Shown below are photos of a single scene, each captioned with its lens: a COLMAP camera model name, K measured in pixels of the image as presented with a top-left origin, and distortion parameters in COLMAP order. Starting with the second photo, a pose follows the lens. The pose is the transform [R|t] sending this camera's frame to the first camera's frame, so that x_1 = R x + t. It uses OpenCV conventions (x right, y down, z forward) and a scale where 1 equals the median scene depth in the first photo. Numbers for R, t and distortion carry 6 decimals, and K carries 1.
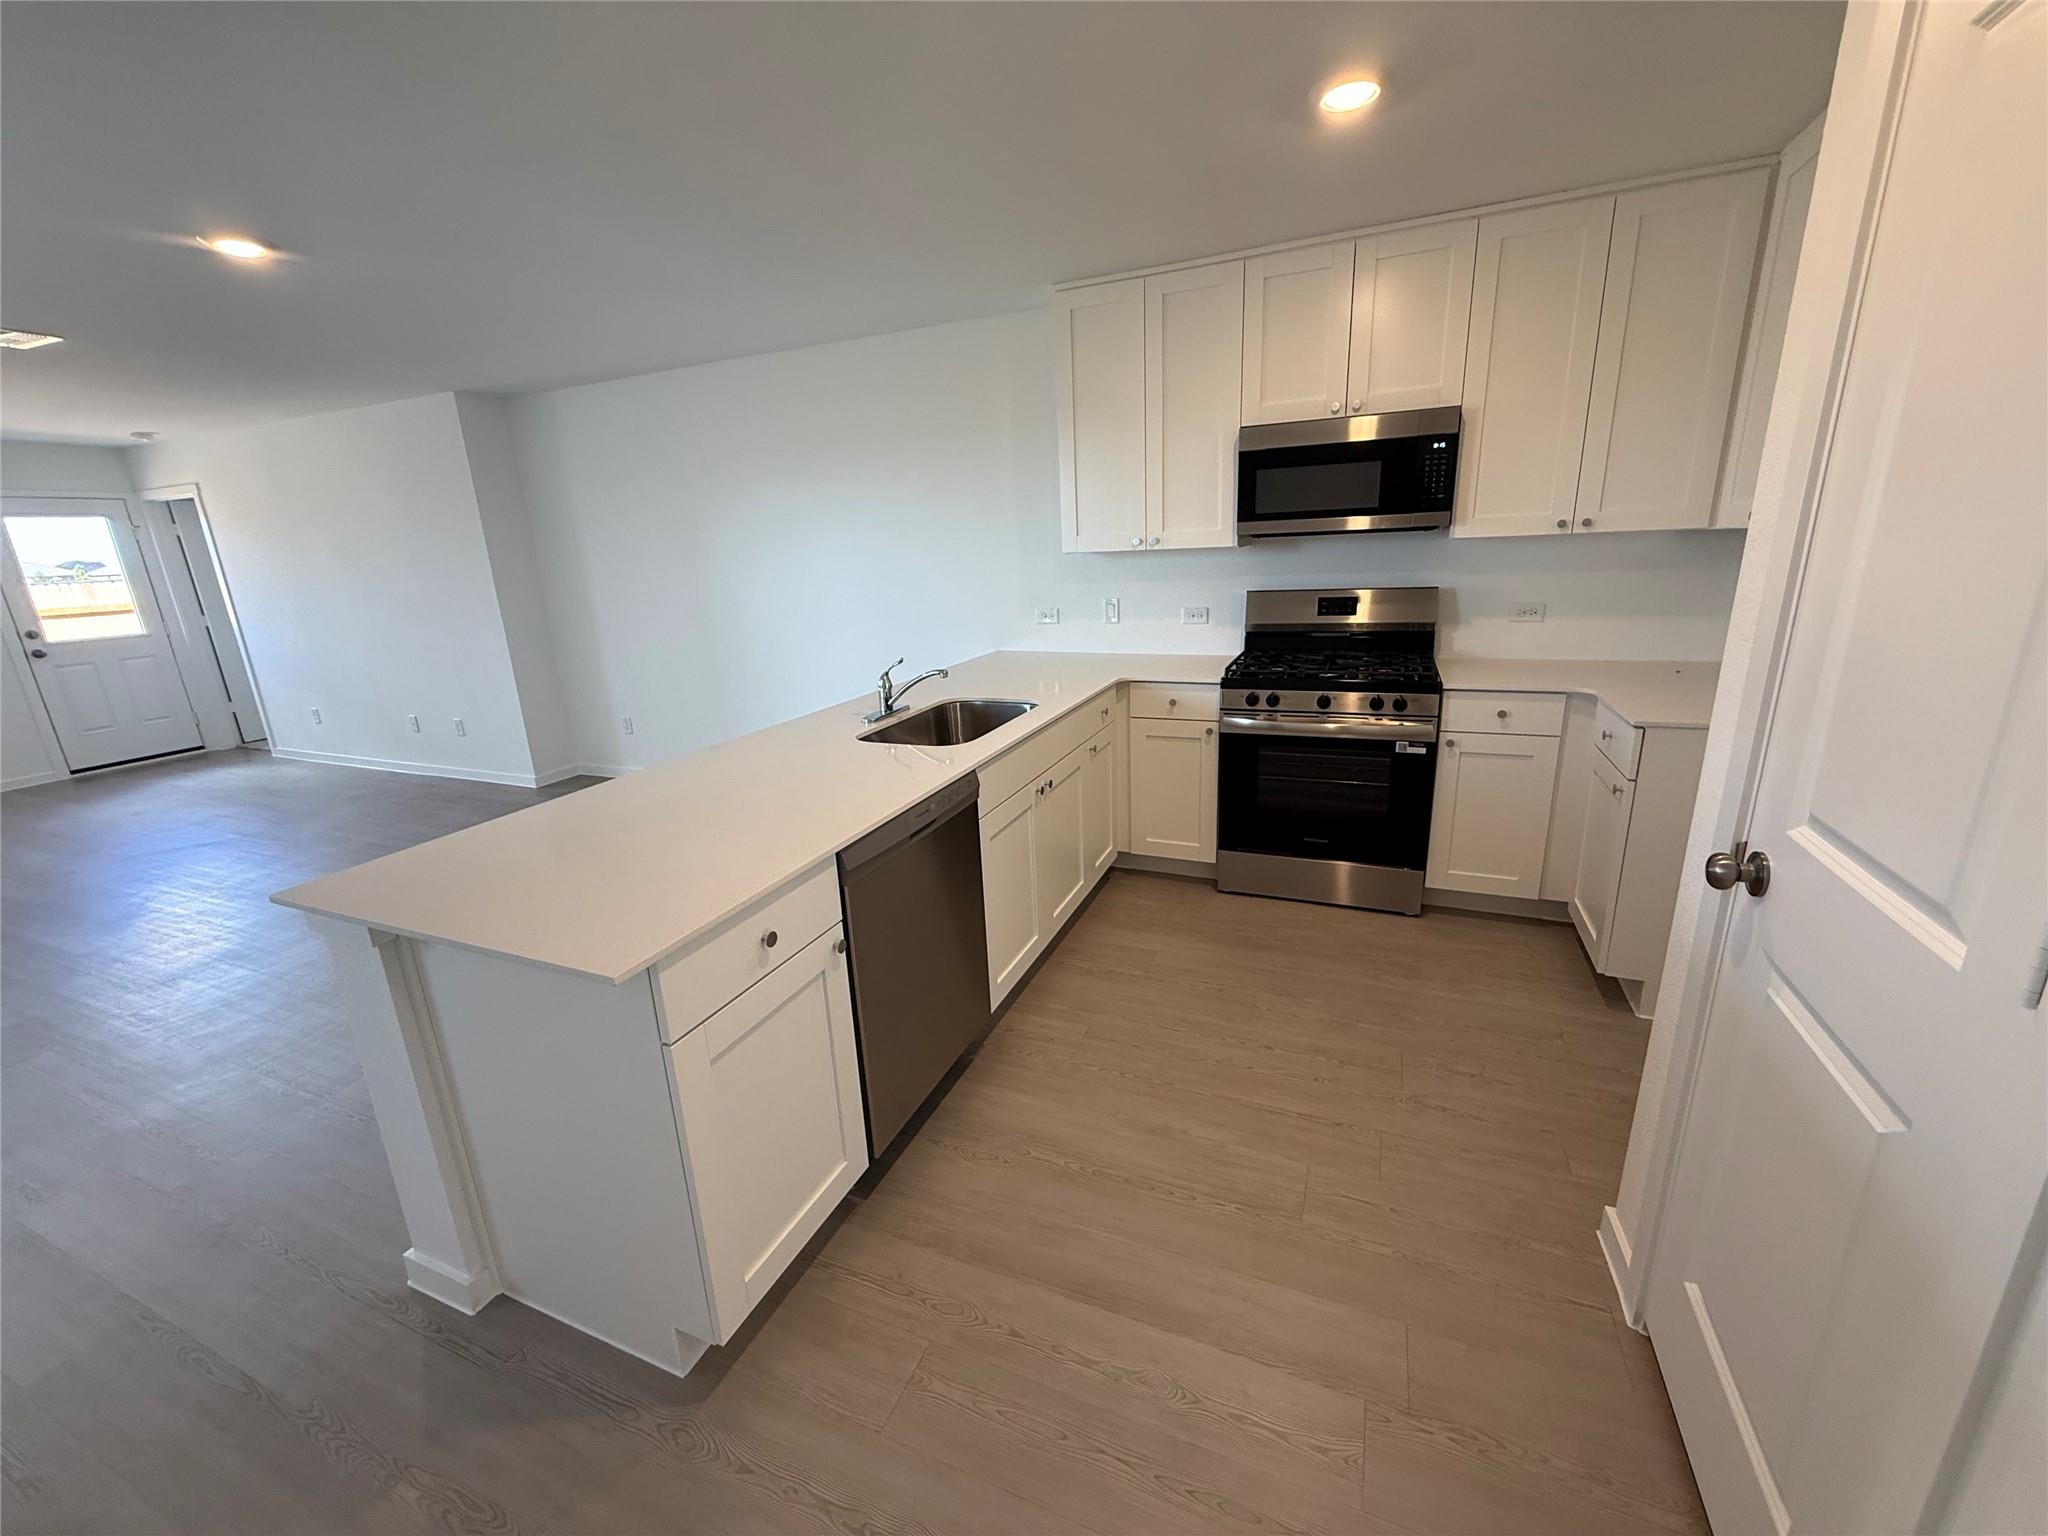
lens RADIAL K [[823.0, 0, 1012.4], [0, 823.0, 771.8], [0, 0, 1]] dist [0.002427, 0.000084]
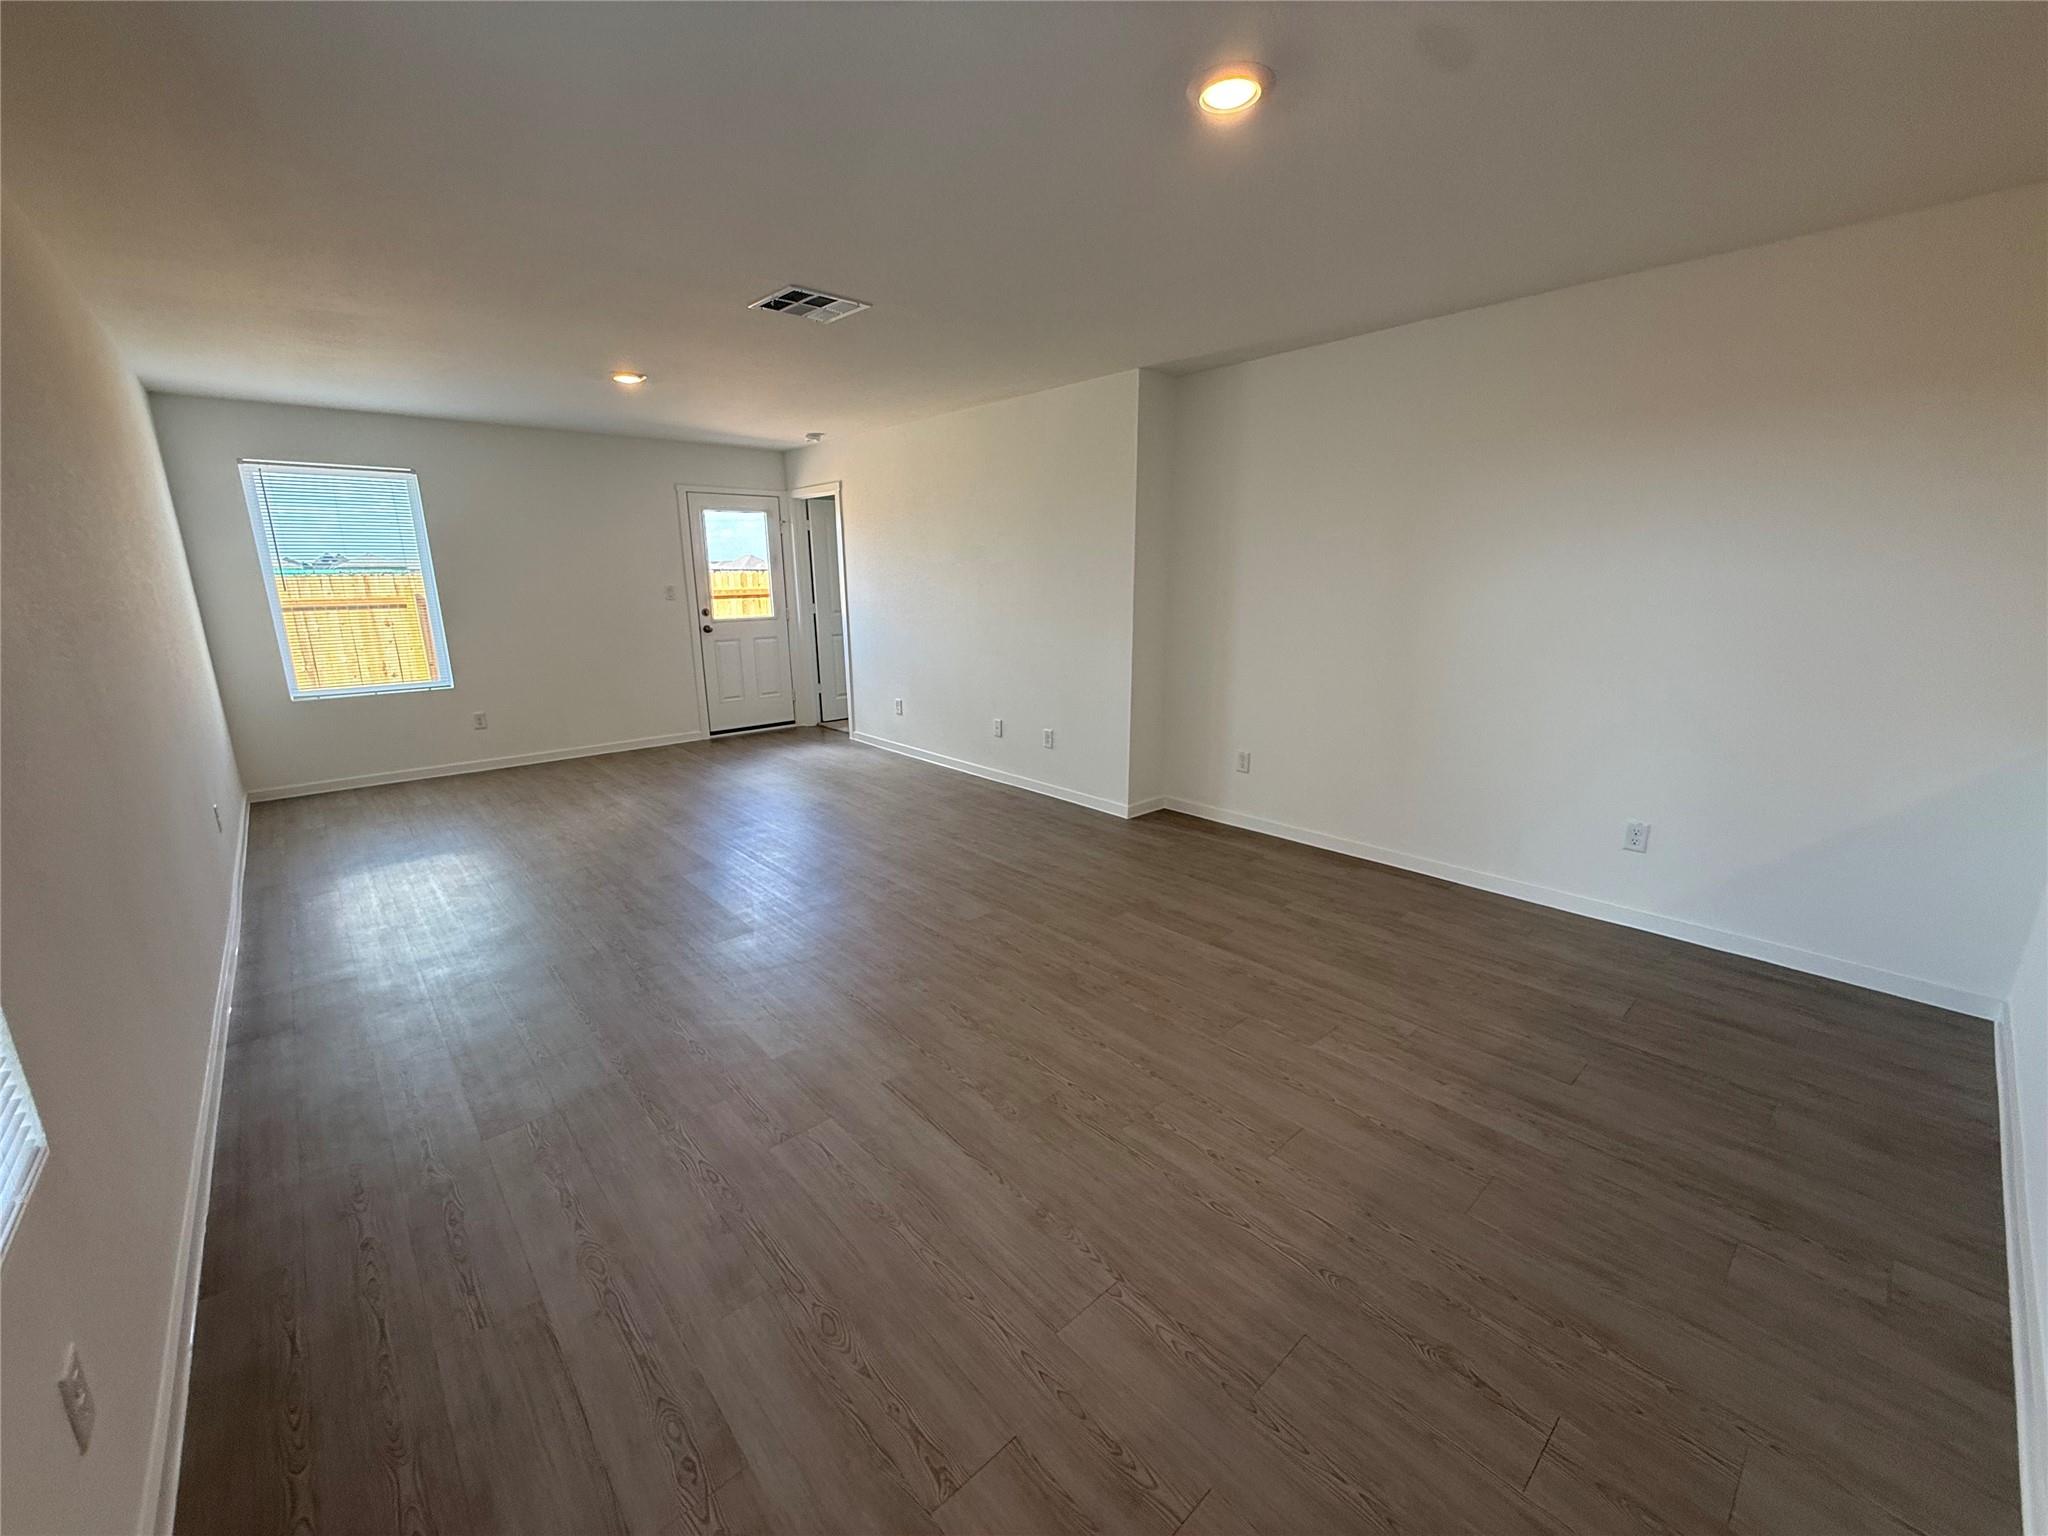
lens RADIAL K [[823.0, 0, 1012.4], [0, 823.0, 771.8], [0, 0, 1]] dist [0.002427, 0.000084]
pose [[0.906172, 0.136974, -0.400113, -0.711993], [-0.146910, 0.989132, 0.005896, -0.035233], [0.396572, 0.053438, 0.916447, 0.296441]]
